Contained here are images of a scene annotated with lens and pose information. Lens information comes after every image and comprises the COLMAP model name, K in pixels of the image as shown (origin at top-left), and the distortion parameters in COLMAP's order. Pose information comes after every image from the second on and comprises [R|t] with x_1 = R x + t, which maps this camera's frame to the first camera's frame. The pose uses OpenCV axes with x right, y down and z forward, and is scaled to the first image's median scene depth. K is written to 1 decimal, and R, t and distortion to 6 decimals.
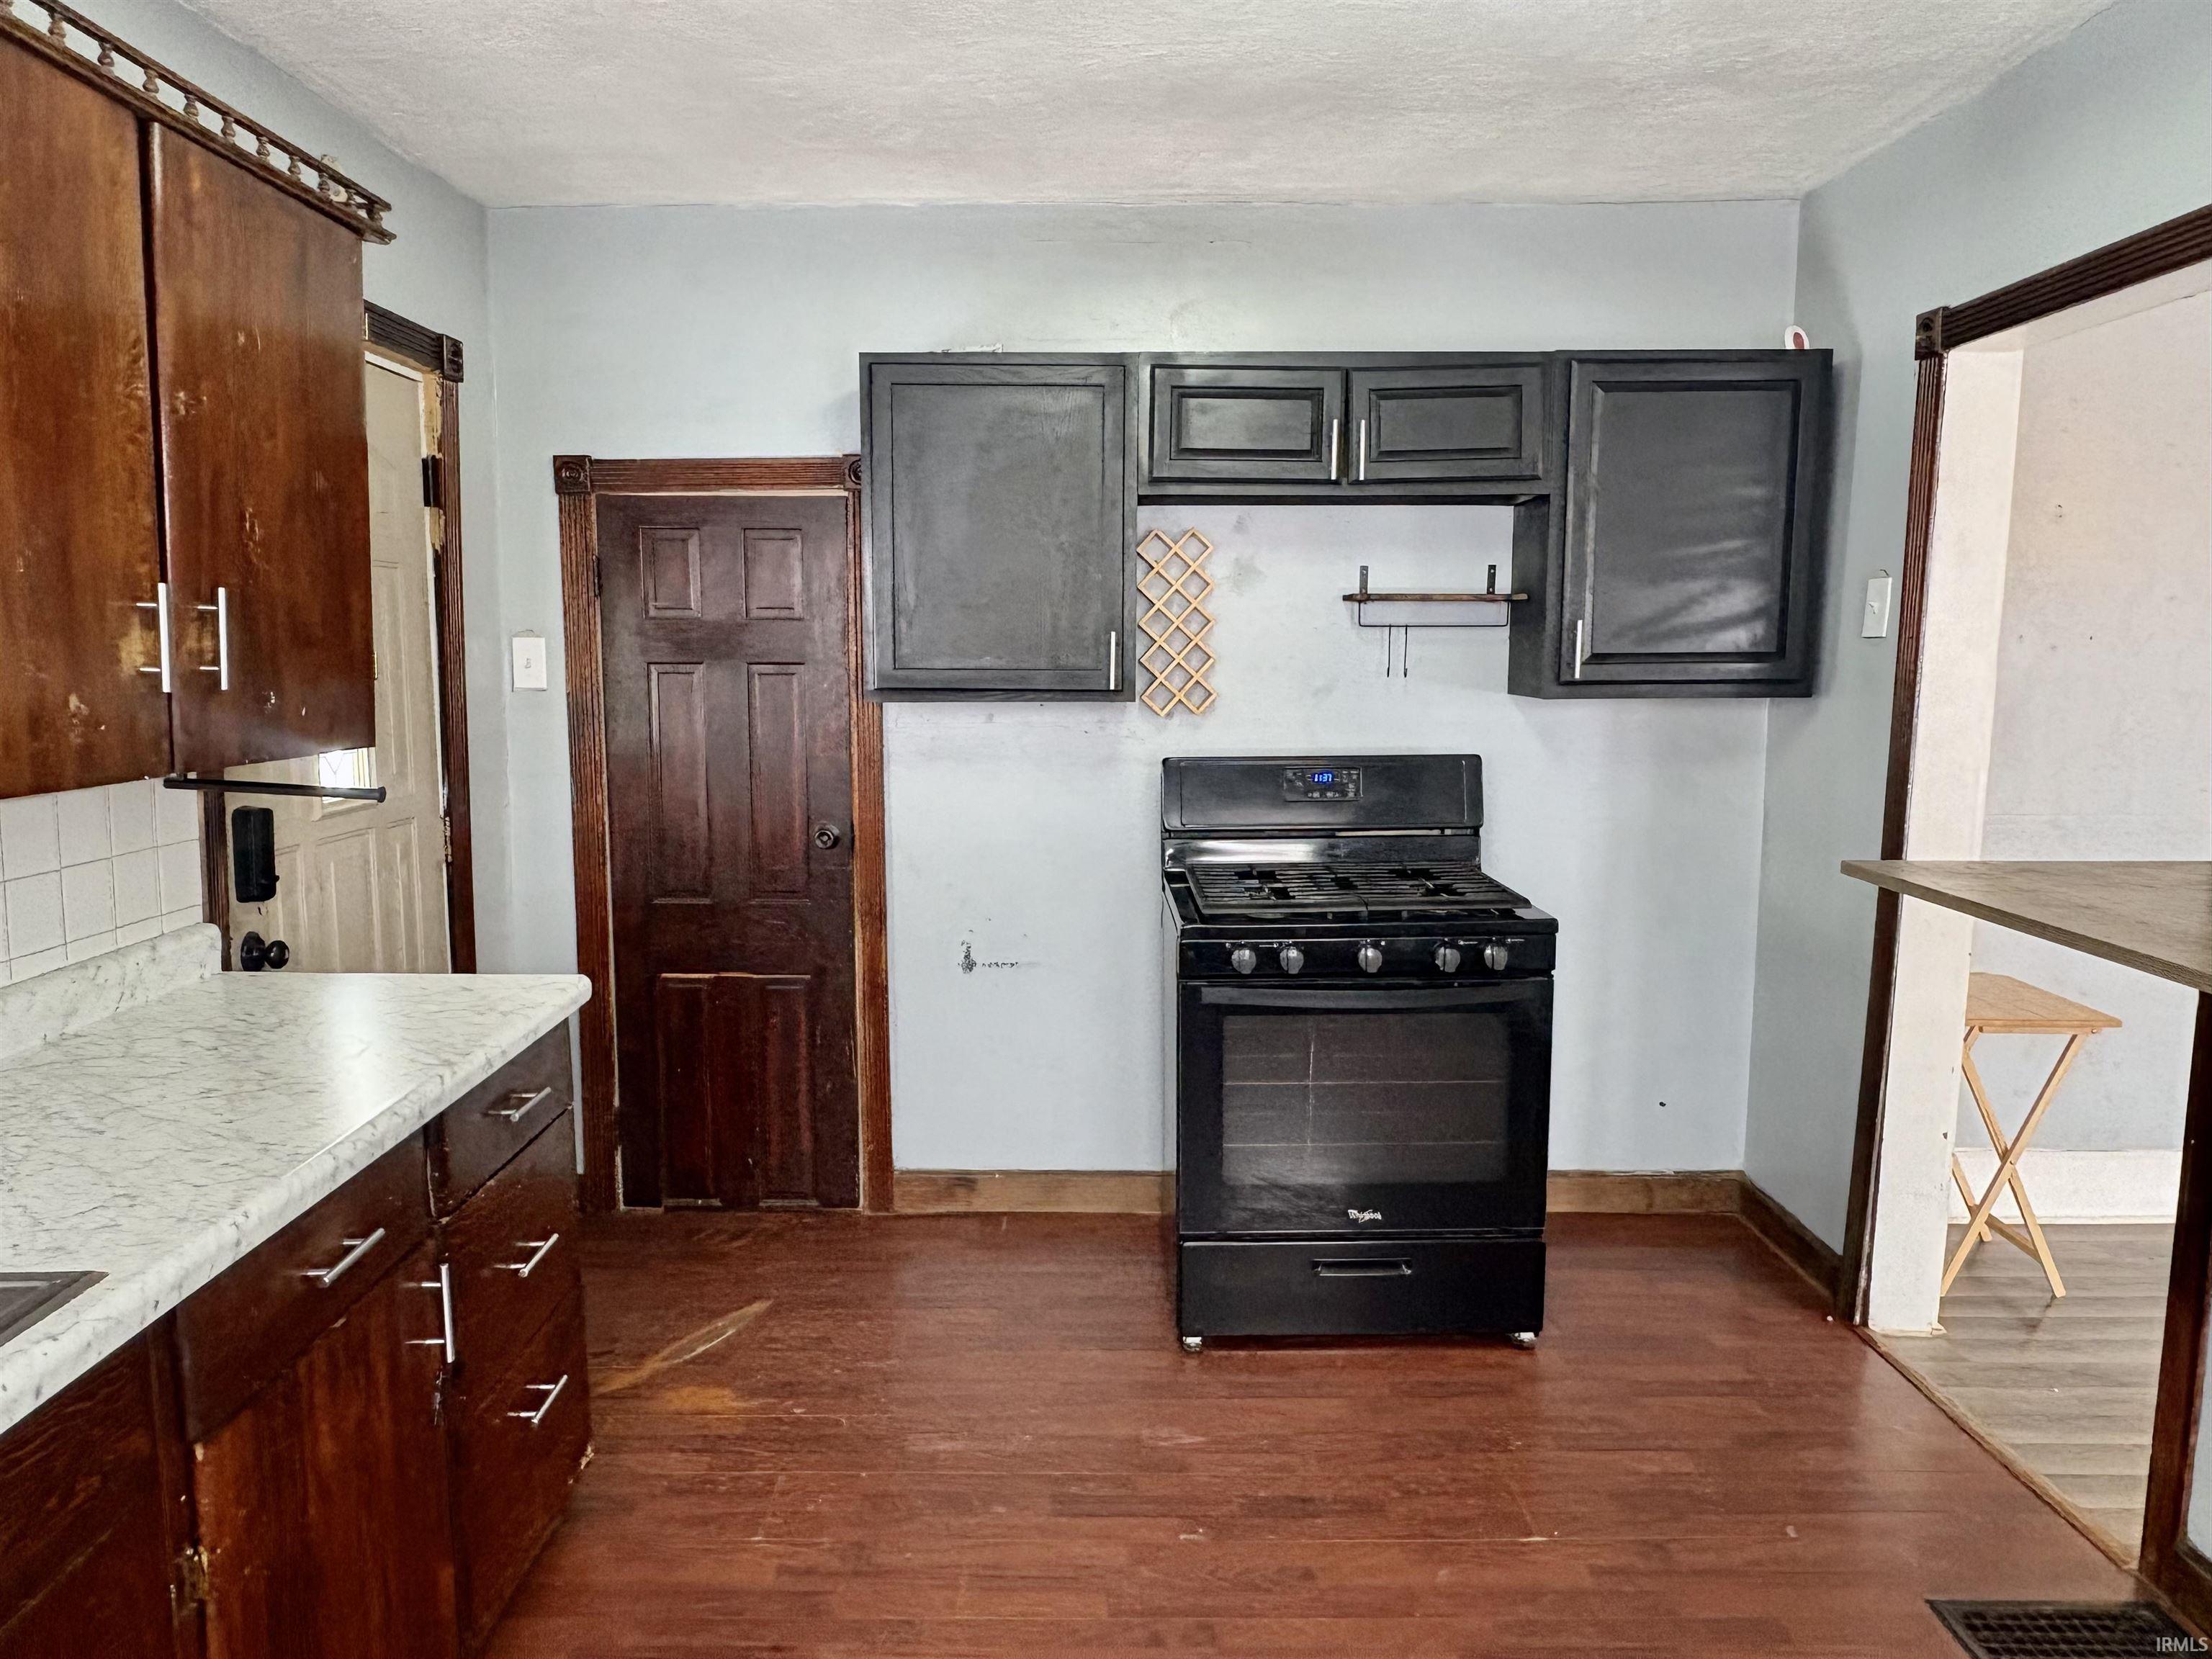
lens RADIAL K [[1442.8, 0, 1104.5], [0, 1442.8, 830.1], [0, 0, 1]] dist [0.006035, 0.004710]
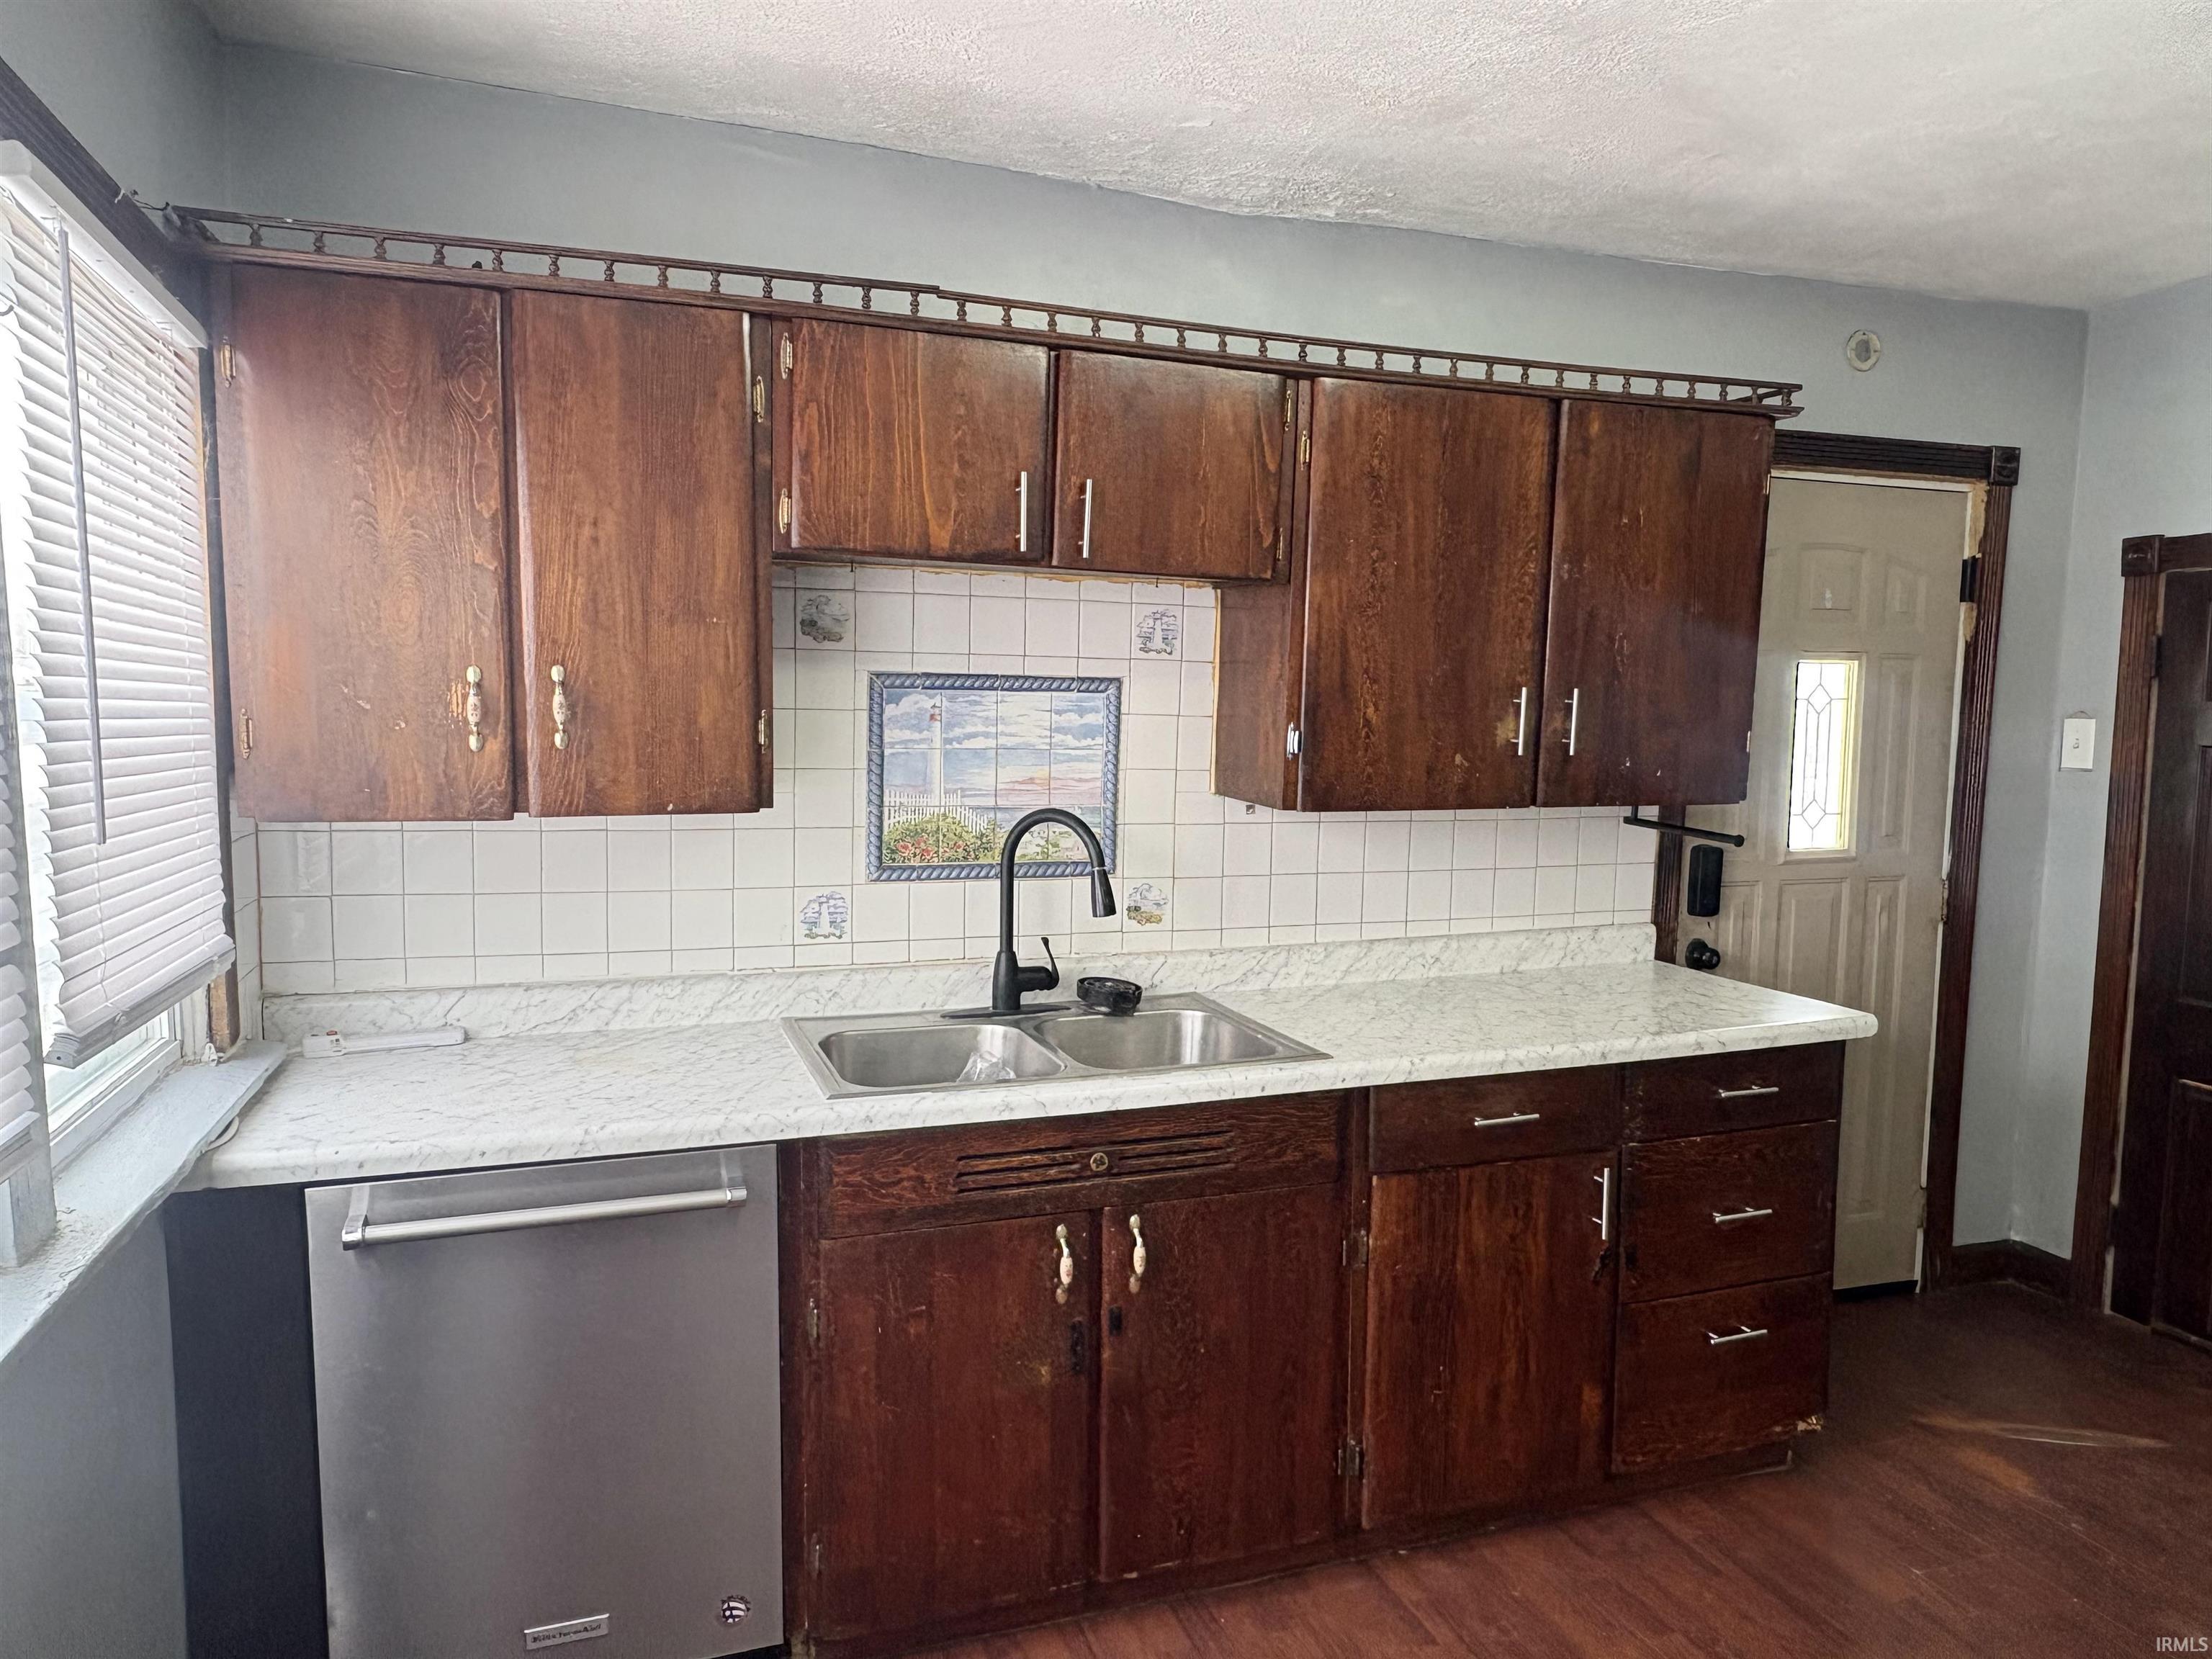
lens RADIAL K [[1442.8, 0, 1102.5], [0, 1442.8, 835.5], [0, 0, 1]] dist [0.006035, 0.004710]
pose [[0.326728, 0.082177, -0.941539, 0.488938], [-0.126802, 0.991017, 0.042494, -0.011322], [0.936573, 0.105506, 0.334214, 0.030850]]
